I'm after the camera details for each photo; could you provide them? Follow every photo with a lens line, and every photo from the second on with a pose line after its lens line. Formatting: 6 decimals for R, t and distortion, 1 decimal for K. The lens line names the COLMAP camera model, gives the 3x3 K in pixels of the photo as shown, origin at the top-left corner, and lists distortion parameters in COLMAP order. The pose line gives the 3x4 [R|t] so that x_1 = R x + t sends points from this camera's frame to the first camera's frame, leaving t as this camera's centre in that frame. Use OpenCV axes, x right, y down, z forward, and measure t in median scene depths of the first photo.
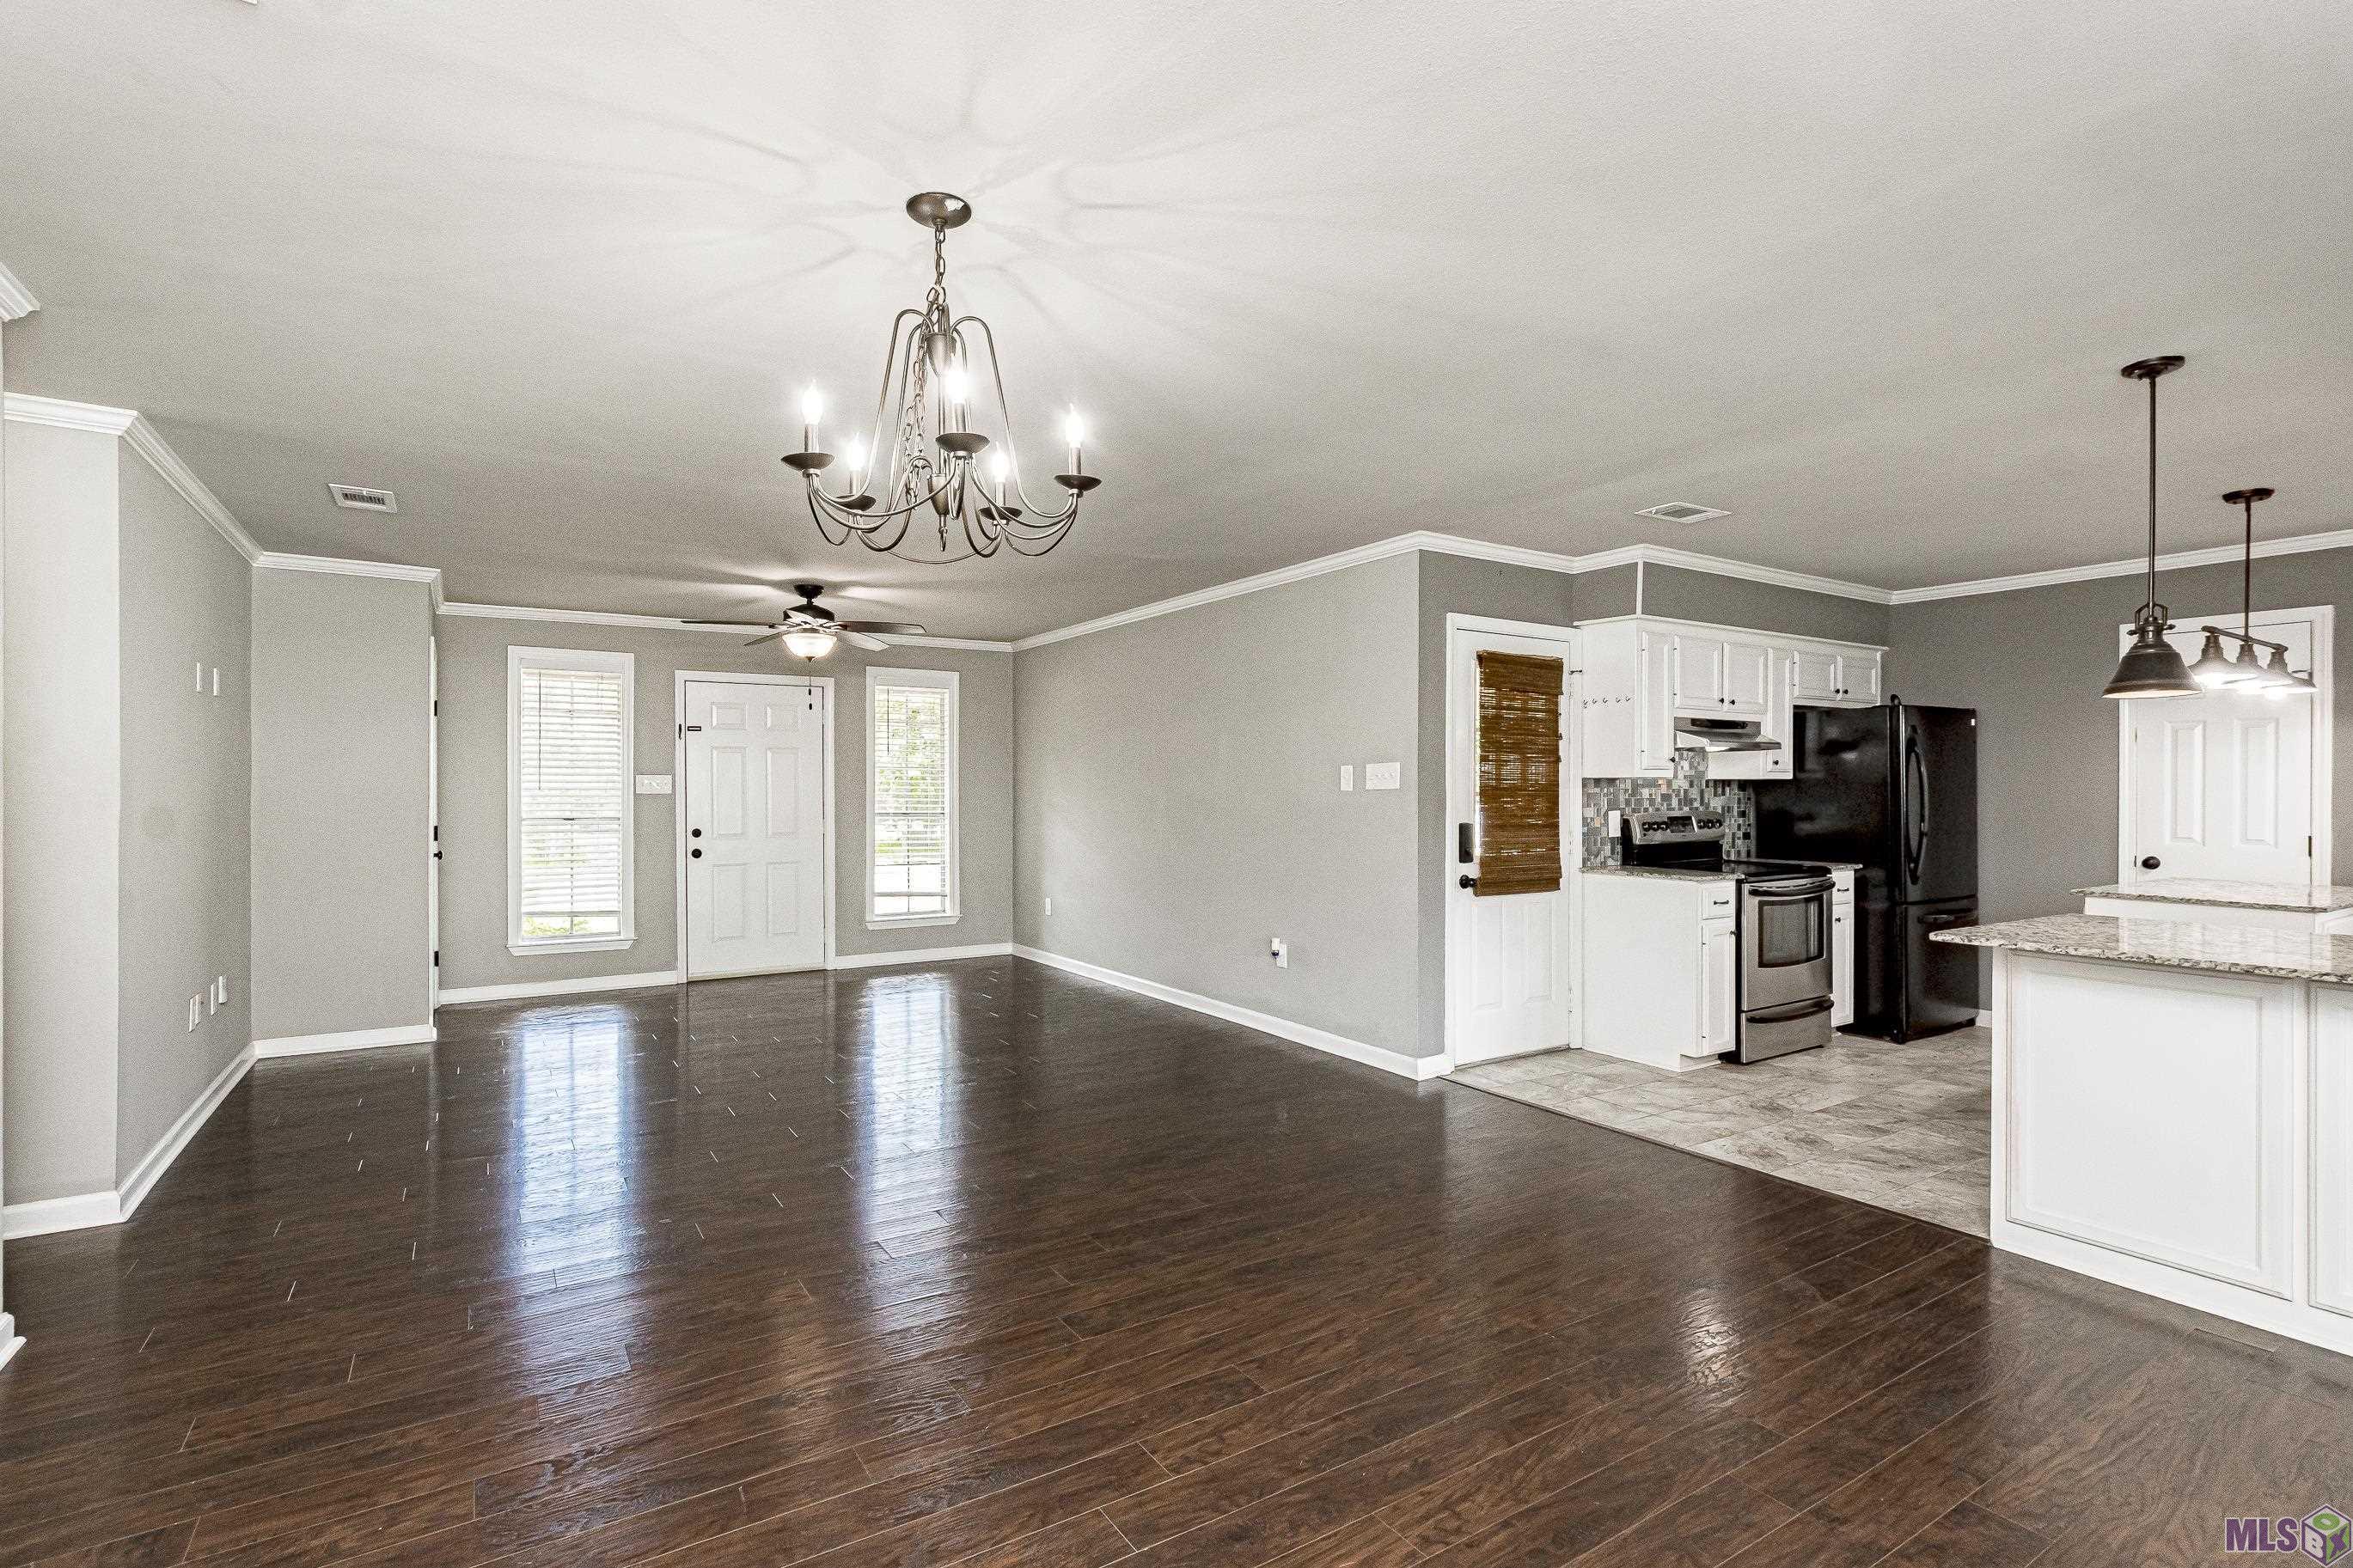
lens RADIAL K [[1062.4, 0, 1113.4], [0, 1062.4, 790.0], [0, 0, 1]] dist [-0.008456, -0.001112]
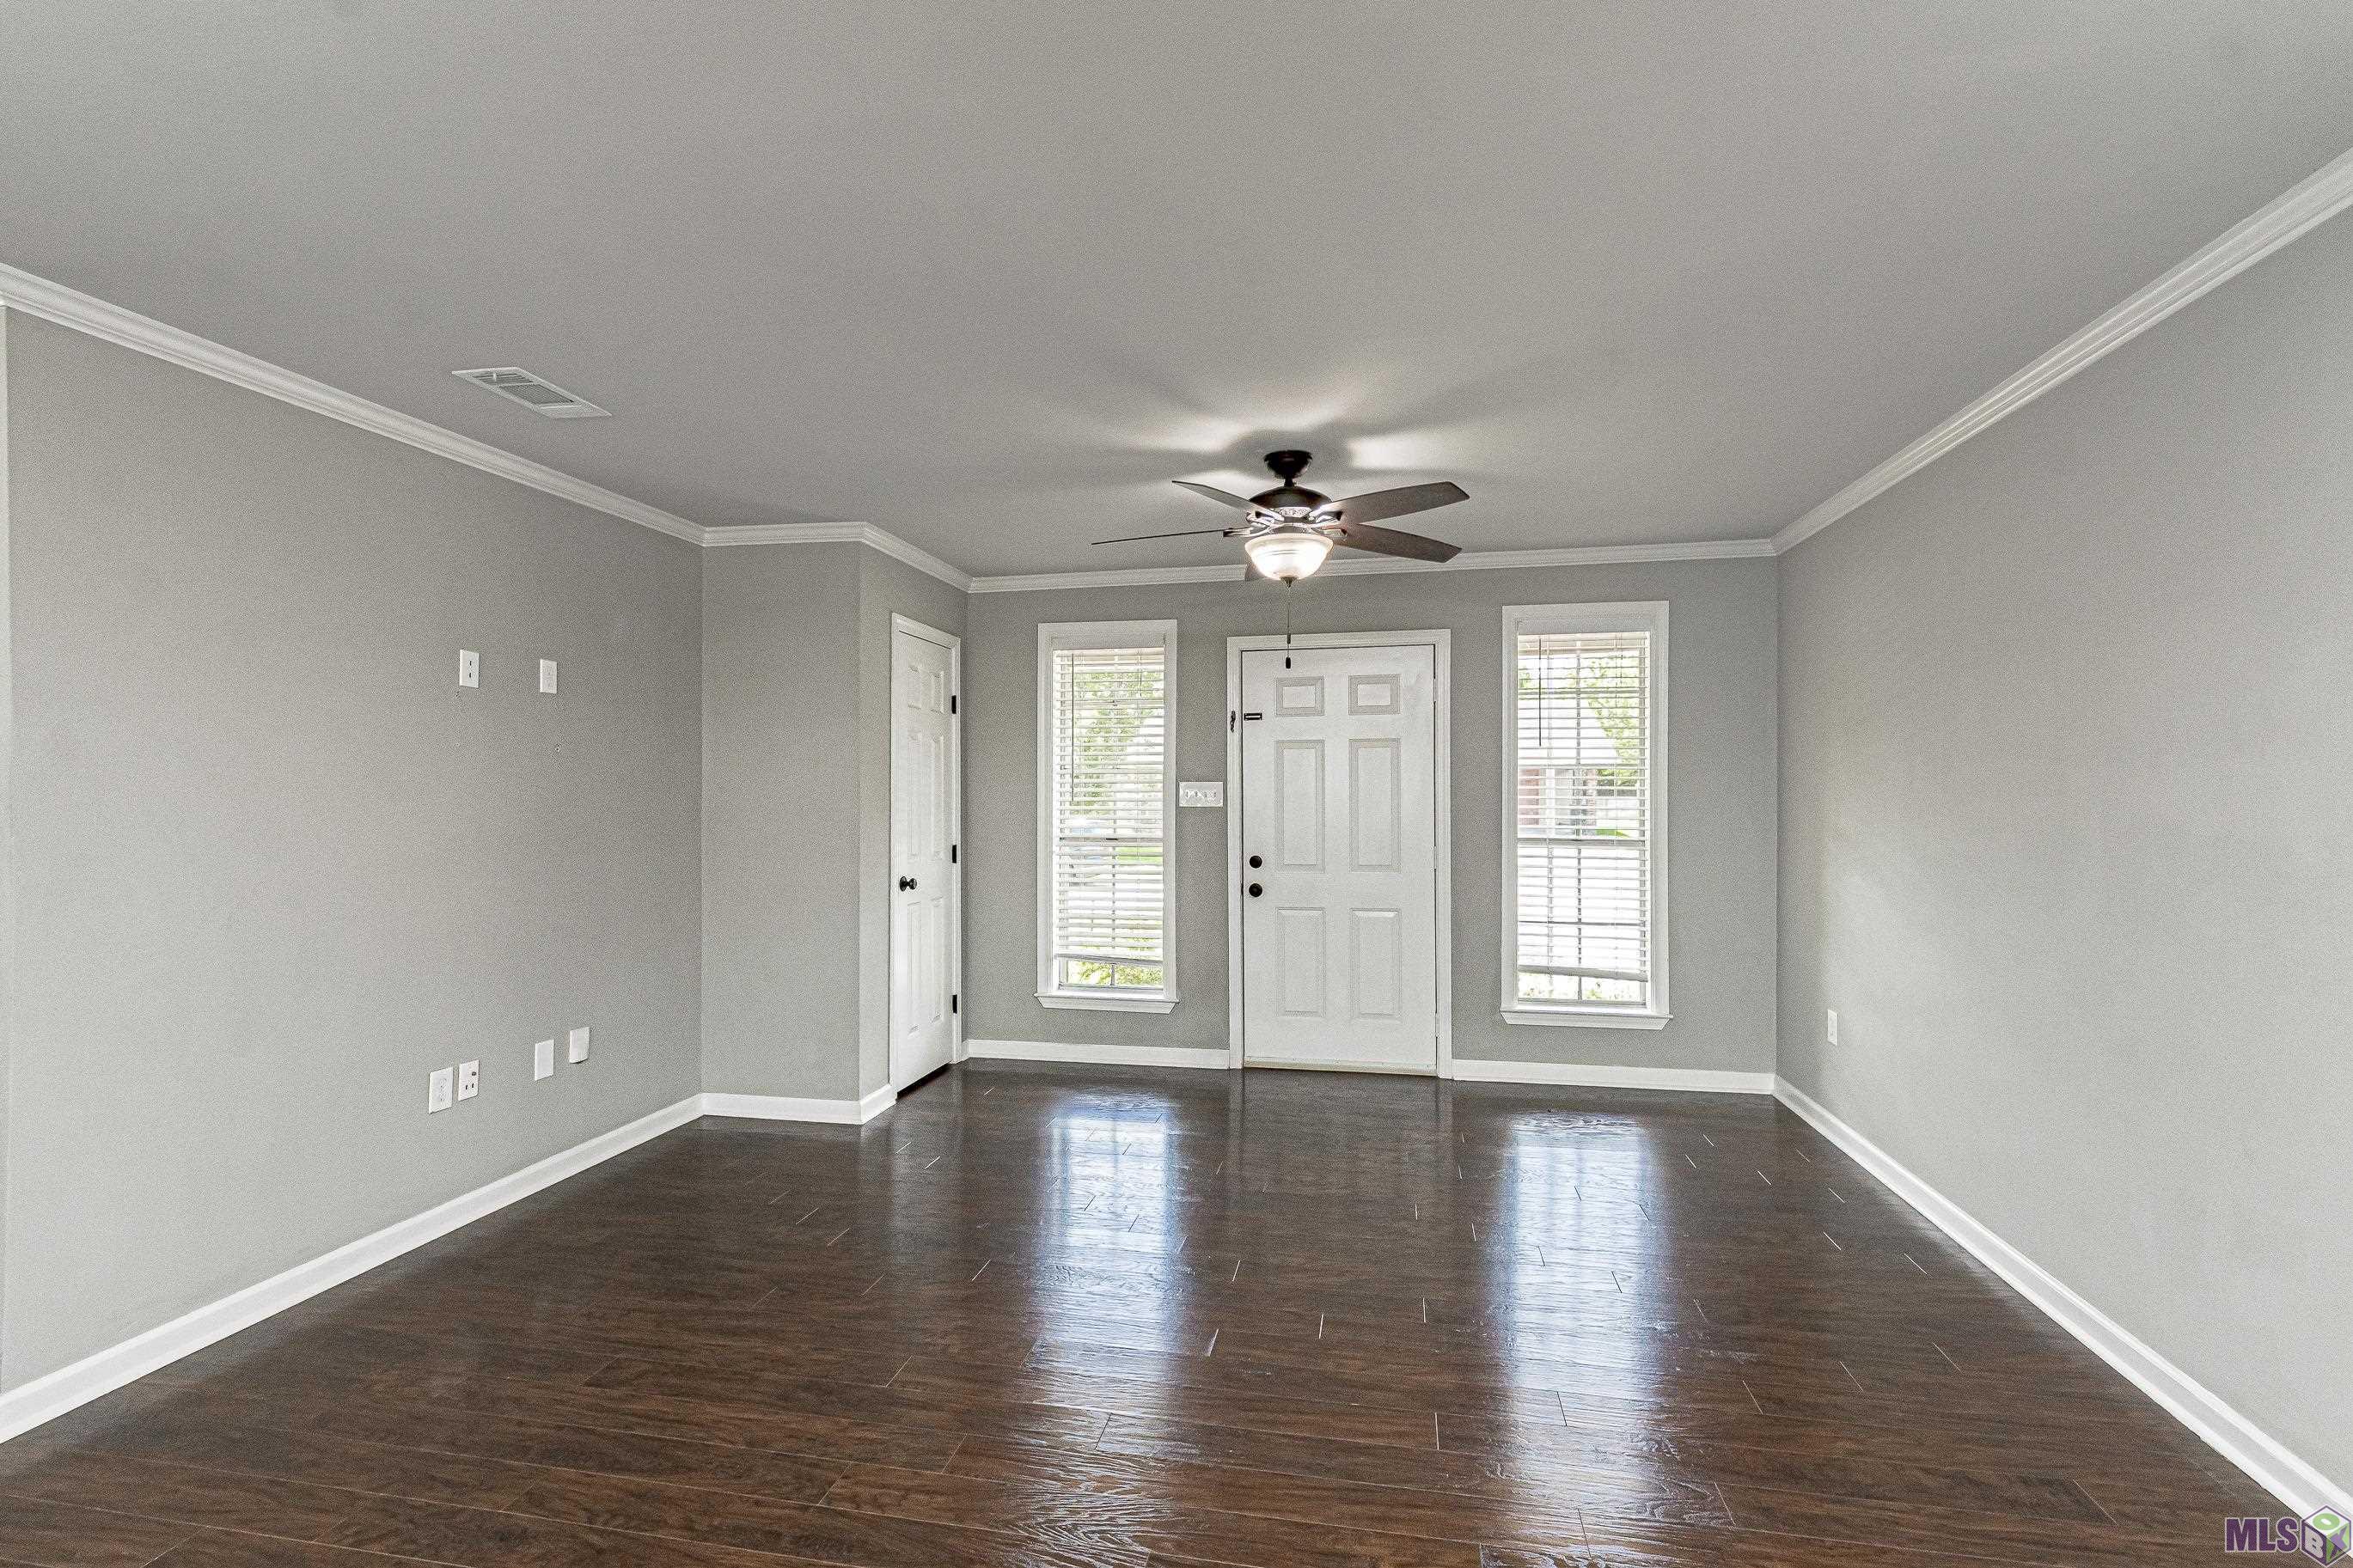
lens RADIAL K [[1062.4, 0, 1178.1], [0, 1062.4, 790.9], [0, 0, 1]] dist [-0.008456, -0.001112]
pose [[0.751288, -0.002395, -0.659971, 0.040322], [0.002311, 0.999997, -0.000999, -0.006488], [0.659971, -0.000775, 0.751291, 0.411440]]
